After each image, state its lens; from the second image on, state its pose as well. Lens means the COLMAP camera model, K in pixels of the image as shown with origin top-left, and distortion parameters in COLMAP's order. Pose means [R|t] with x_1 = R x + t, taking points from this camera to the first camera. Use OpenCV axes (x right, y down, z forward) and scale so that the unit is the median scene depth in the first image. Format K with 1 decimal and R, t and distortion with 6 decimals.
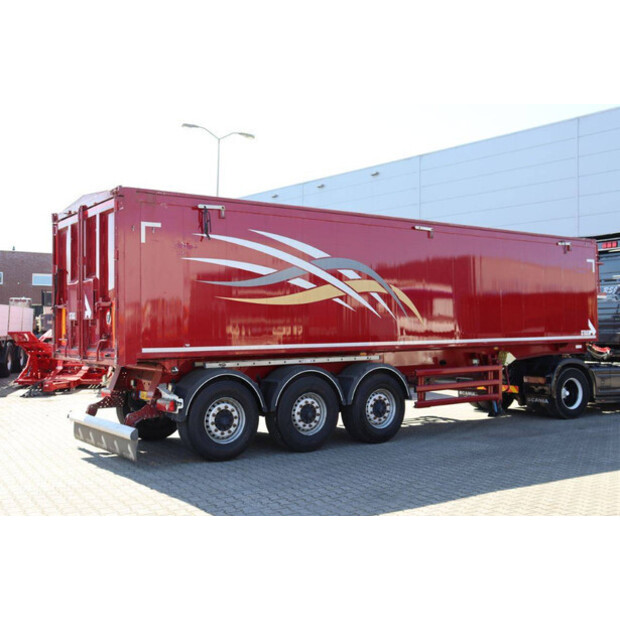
lens RADIAL K [[702.3, 0, 311.7], [0, 702.3, 309.0], [0, 0, 1]] dist [-0.013217, 0.000000]
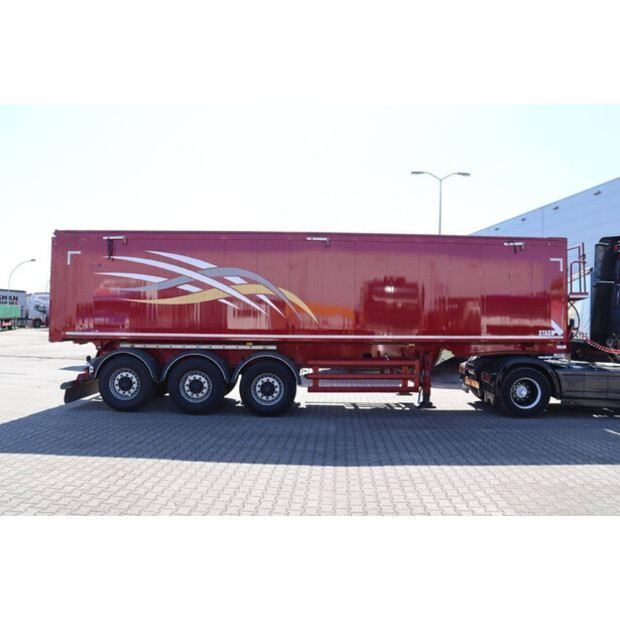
lens RADIAL K [[501.9, 0, 307.0], [0, 501.9, 303.7], [0, 0, 1]] dist [-0.124705, 0.007917]
pose [[0.828262, -0.000251, -0.560341, 0.681000], [-0.004510, 0.999965, -0.007114, -0.001395], [0.560323, 0.008419, 0.828232, 0.333493]]
